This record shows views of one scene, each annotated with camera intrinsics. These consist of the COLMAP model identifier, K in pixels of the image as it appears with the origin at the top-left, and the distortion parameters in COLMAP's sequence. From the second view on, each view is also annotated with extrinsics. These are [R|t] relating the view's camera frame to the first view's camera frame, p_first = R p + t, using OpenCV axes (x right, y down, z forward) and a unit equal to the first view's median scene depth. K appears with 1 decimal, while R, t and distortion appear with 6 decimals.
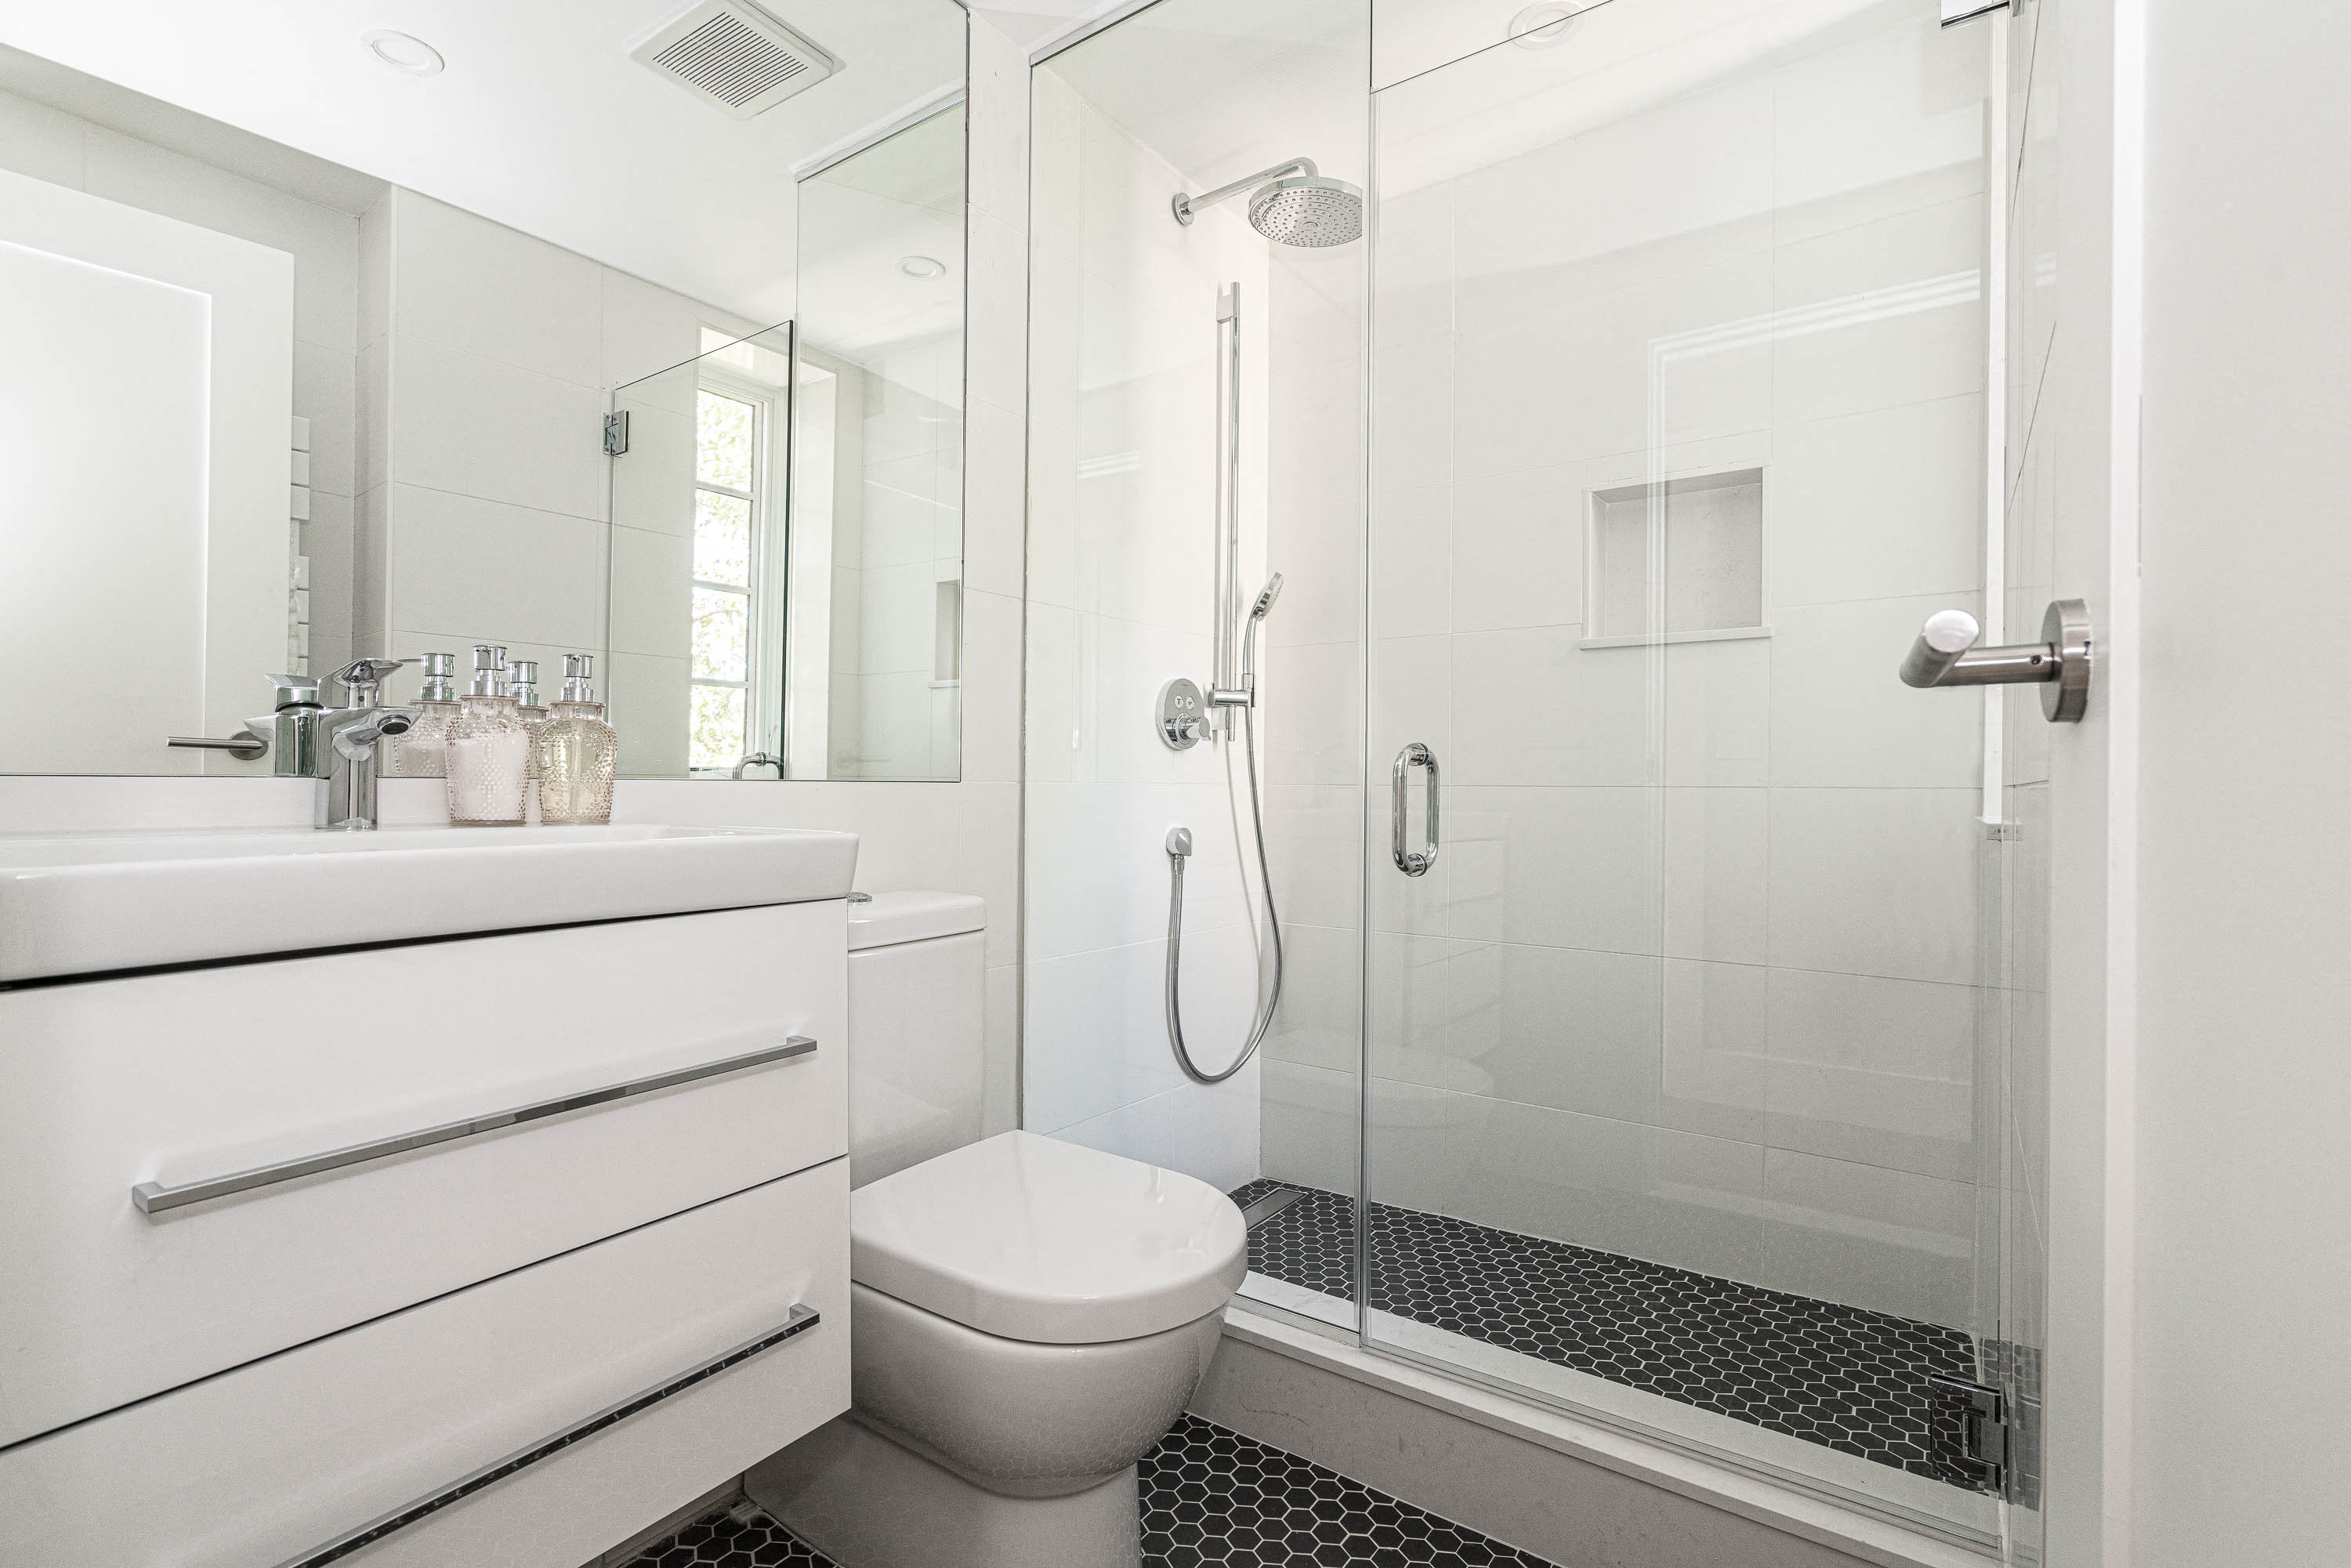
lens RADIAL K [[1080.8, 0, 1180.2], [0, 1080.8, 800.3], [0, 0, 1]] dist [-0.000670, 0.001390]
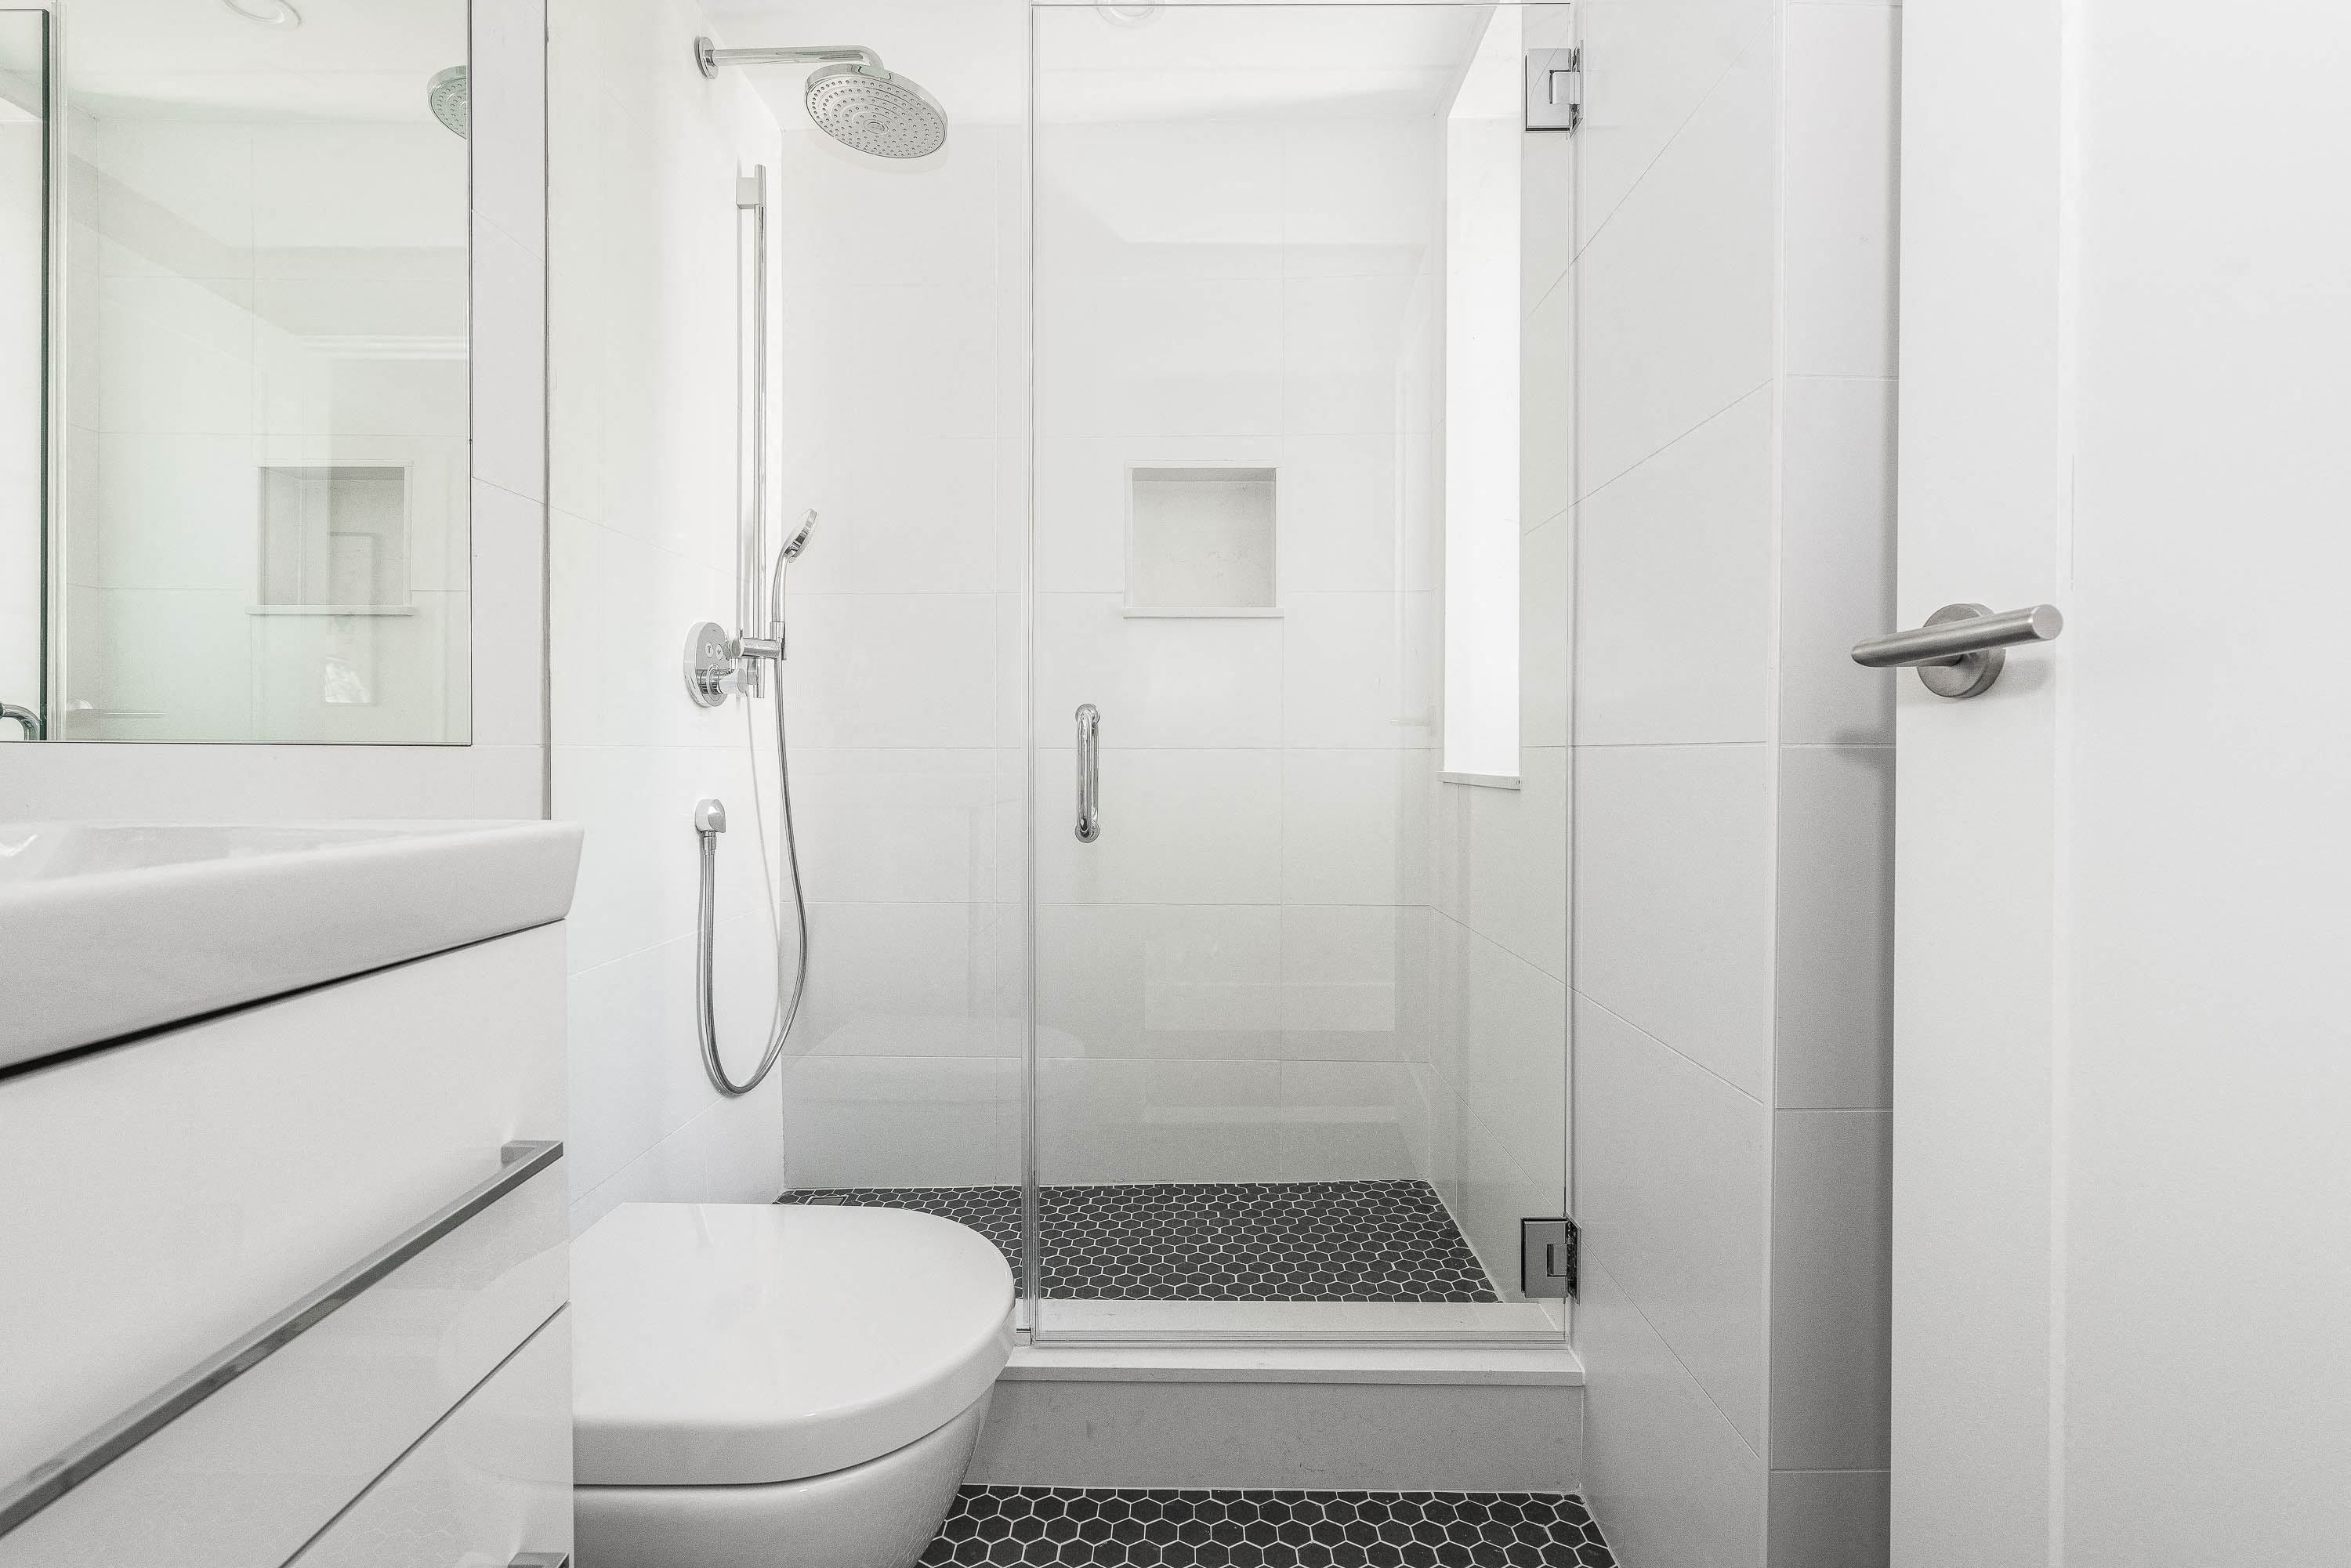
lens RADIAL K [[1063.7, 0, 1165.8], [0, 1063.7, 777.4], [0, 0, 1]] dist [-0.006363, 0.004230]
pose [[0.828059, -0.019283, 0.560309, -0.187960], [0.012581, 0.999796, 0.015815, -0.000881], [-0.560500, -0.006046, 0.828133, 0.130758]]
